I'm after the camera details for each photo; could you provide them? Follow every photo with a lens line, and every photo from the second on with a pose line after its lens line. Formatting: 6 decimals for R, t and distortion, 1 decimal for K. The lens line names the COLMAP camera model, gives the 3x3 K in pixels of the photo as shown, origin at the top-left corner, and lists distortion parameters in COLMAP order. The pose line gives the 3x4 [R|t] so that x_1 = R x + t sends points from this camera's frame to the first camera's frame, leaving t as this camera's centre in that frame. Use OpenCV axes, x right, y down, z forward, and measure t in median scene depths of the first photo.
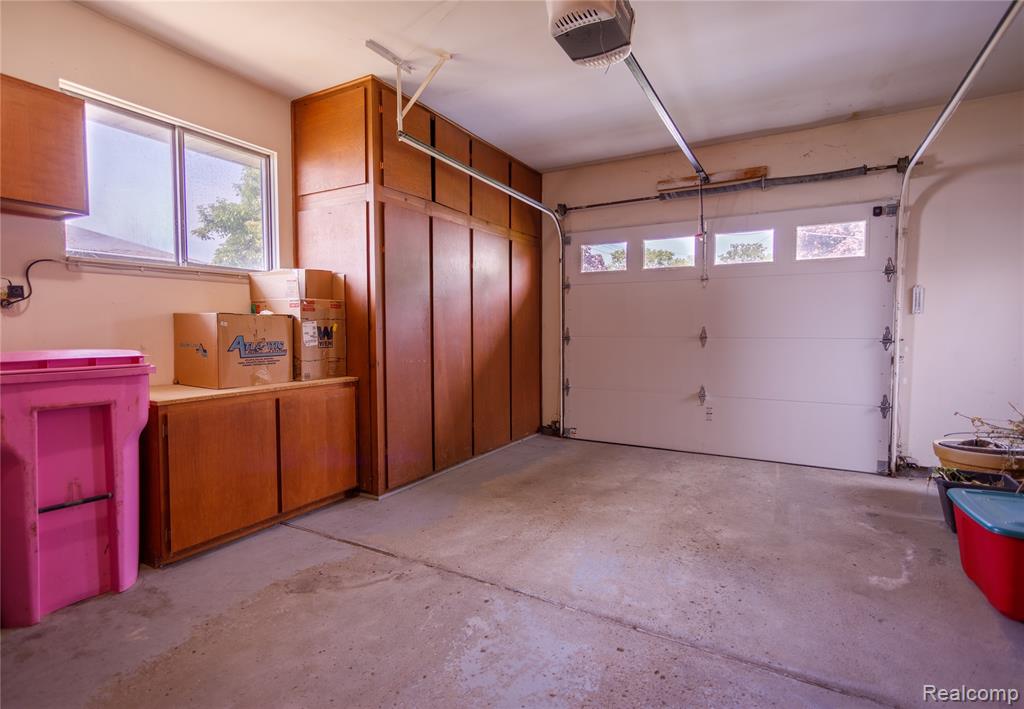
lens RADIAL K [[493.4, 0, 513.6], [0, 493.4, 347.8], [0, 0, 1]] dist [0.002926, 0.000797]
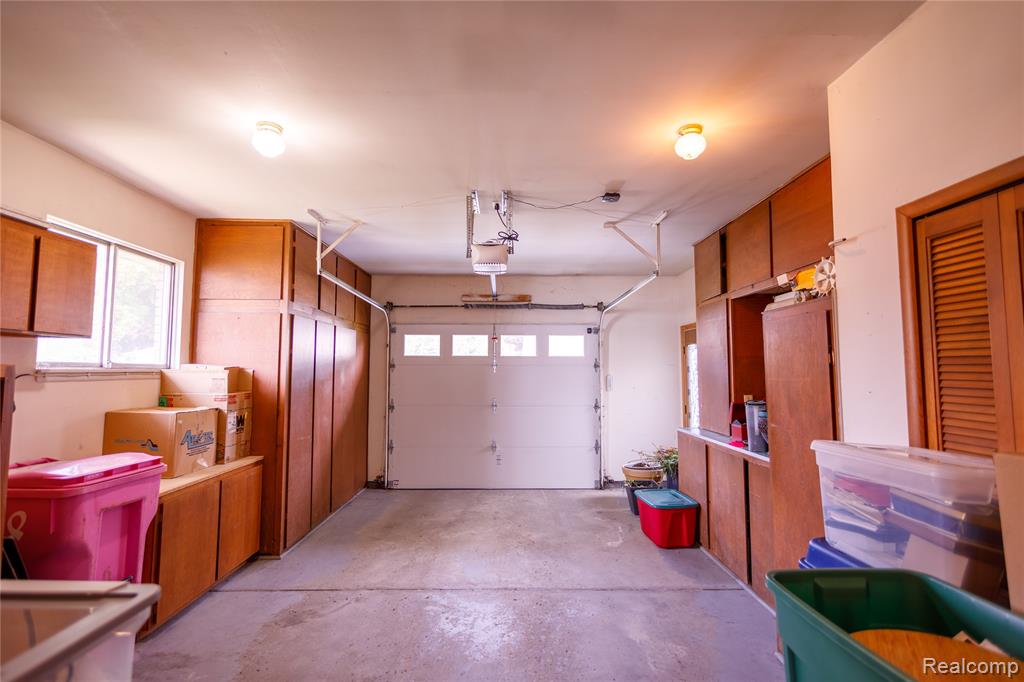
lens RADIAL K [[481.8, 0, 508.2], [0, 481.8, 336.3], [0, 0, 1]] dist [0.002532, 0.001067]
pose [[0.865352, 0.041411, 0.499451, -0.425035], [0.016658, 0.993653, -0.111248, -0.095747], [-0.500888, 0.104589, 0.859169, -0.363735]]
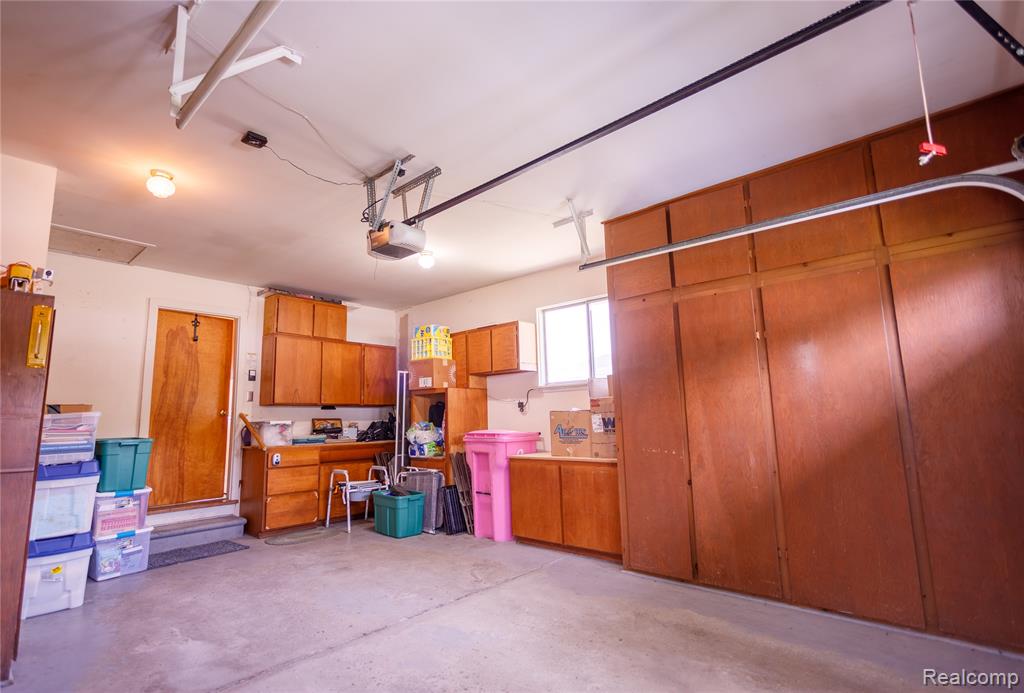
lens RADIAL K [[500.8, 0, 492.5], [0, 500.8, 348.5], [0, 0, 1]] dist [-0.000104, -0.000138]
pose [[-0.226427, -0.133690, -0.964810, 1.020575], [-0.021980, 0.990985, -0.132158, -0.044152], [0.973780, -0.008718, -0.227325, 1.034474]]
